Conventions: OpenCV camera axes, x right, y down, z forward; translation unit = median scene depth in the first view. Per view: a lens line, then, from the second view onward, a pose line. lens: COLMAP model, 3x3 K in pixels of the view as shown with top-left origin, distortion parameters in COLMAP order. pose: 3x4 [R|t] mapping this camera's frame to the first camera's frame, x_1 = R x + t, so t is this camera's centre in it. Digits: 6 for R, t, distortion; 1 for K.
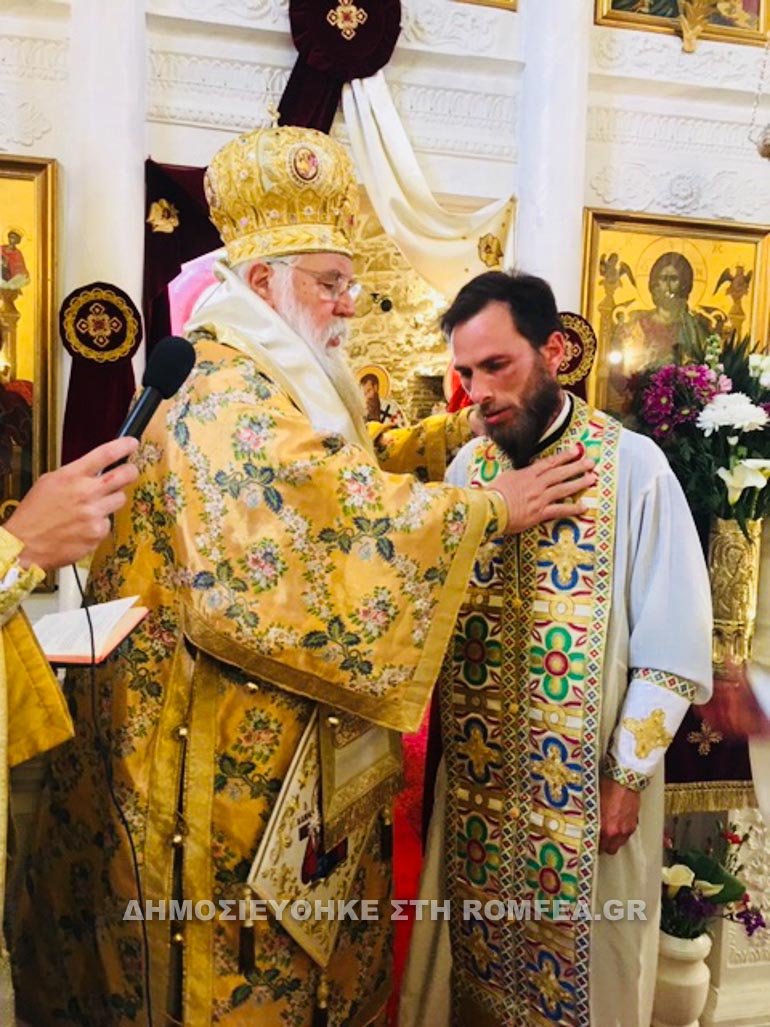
lens RADIAL K [[879.5, 0, 384.0], [0, 879.5, 512.9], [0, 0, 1]] dist [0.082863, -0.109914]
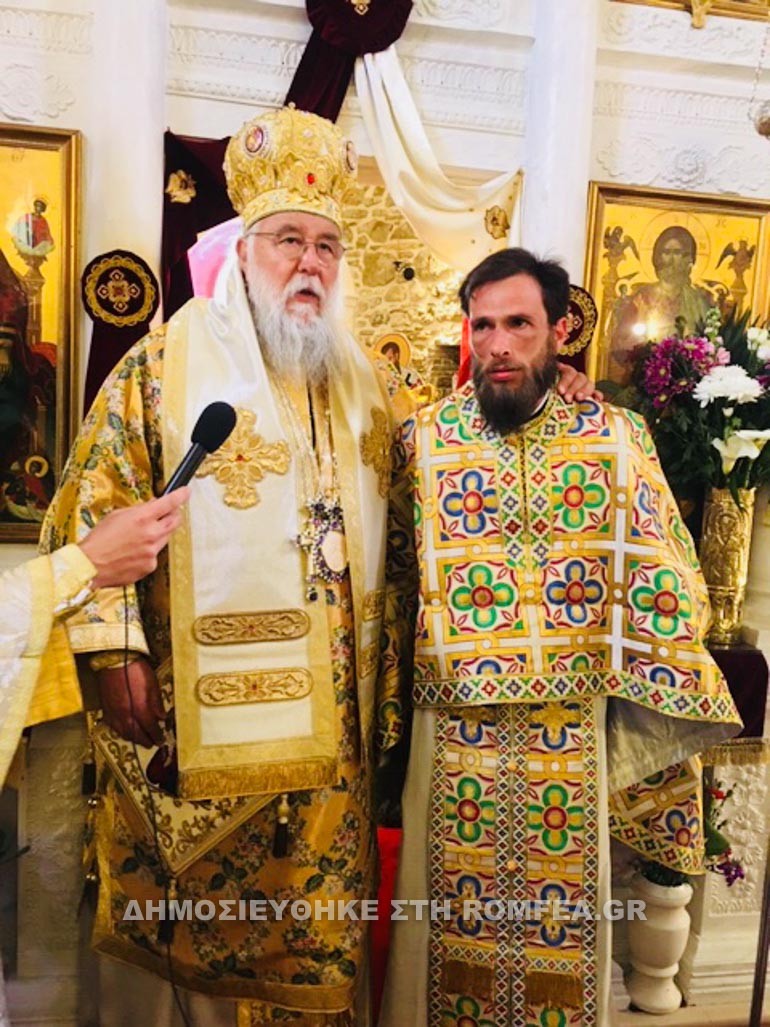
lens RADIAL K [[879.5, 0, 383.0], [0, 879.5, 512.9], [0, 0, 1]] dist [0.082863, -0.109914]
pose [[0.999351, 0.020525, -0.029608, 0.025302], [-0.019496, 0.999210, 0.034645, 0.007673], [0.030296, -0.034045, 0.998961, -0.045287]]
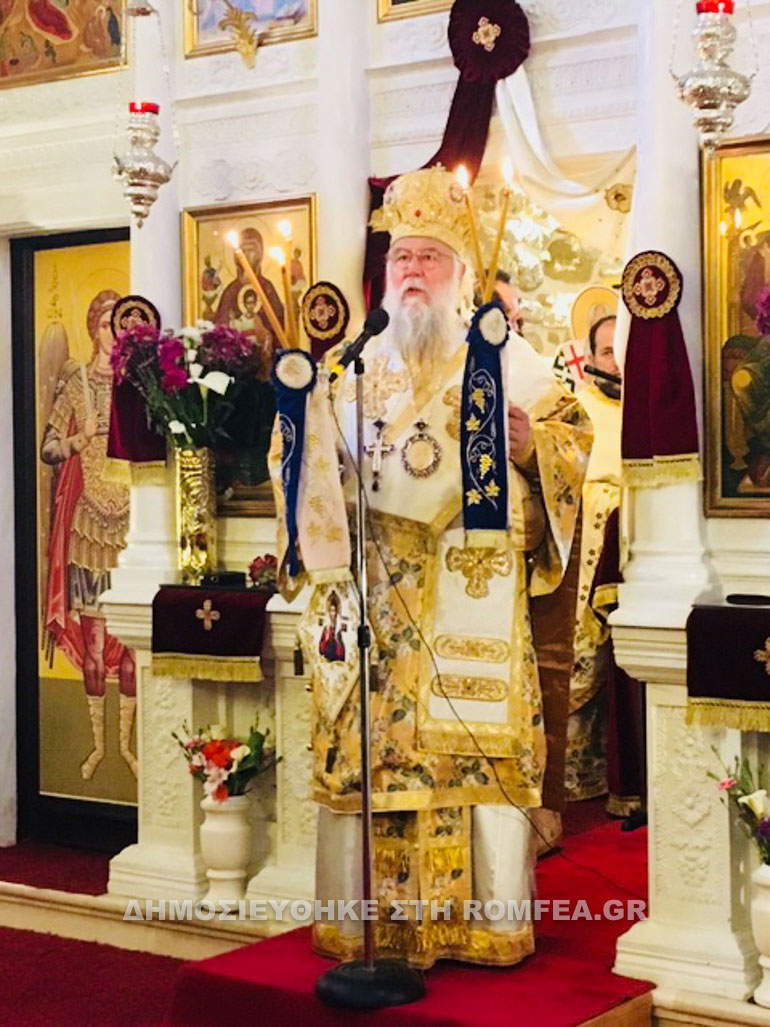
lens RADIAL K [[1897.0, 0, 389.7], [0, 1897.0, 514.0], [0, 0, 1]] dist [0.051428, 0.000000]
pose [[0.672699, -0.020624, -0.739629, 1.617259], [-0.012722, 0.999141, -0.039431, 0.178389], [0.739807, 0.035935, 0.671859, -0.734008]]
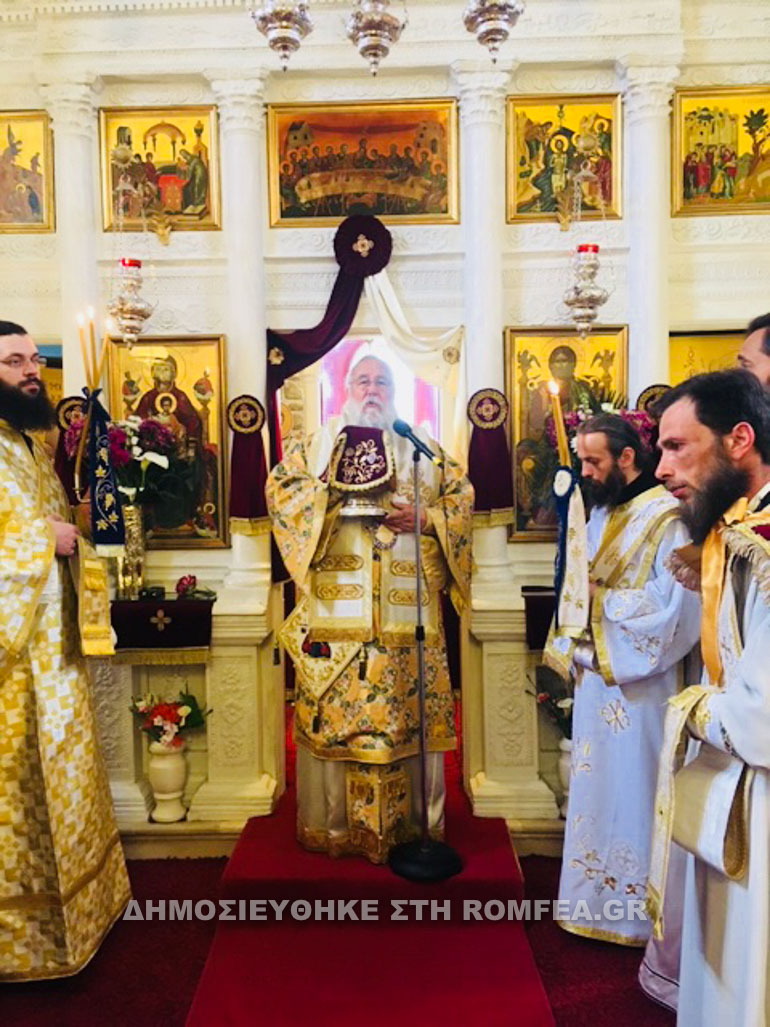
lens RADIAL K [[879.5, 0, 380.8], [0, 879.5, 515.0], [0, 0, 1]] dist [0.082863, -0.109914]
pose [[0.971316, -0.036011, -0.235051, 0.390086], [0.032823, 0.999309, -0.017462, 0.054846], [0.235517, 0.009246, 0.971826, -0.774820]]
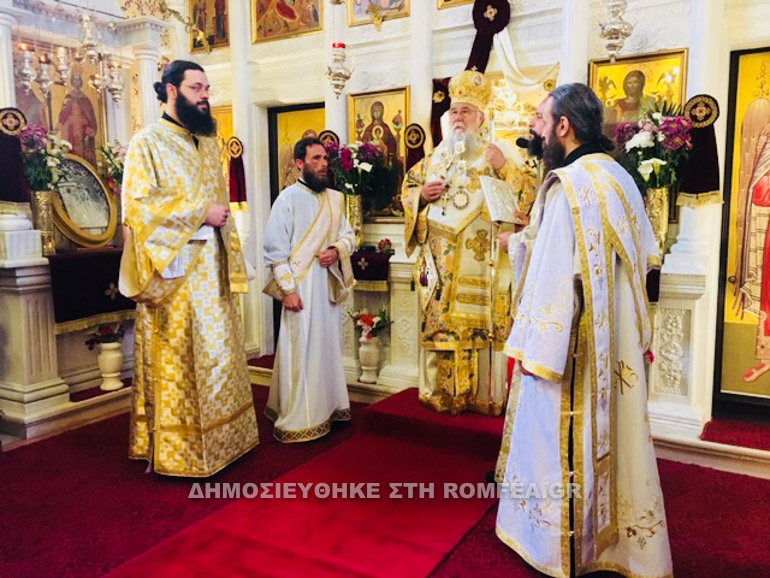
lens RADIAL K [[659.4, 0, 385.2], [0, 659.4, 292.3], [0, 0, 1]] dist [0.082863, -0.109914]
pose [[0.710000, 0.051352, -0.702327, 1.137224], [-0.012206, 0.998085, 0.060637, 0.177546], [0.704096, -0.034480, 0.709267, -0.682401]]
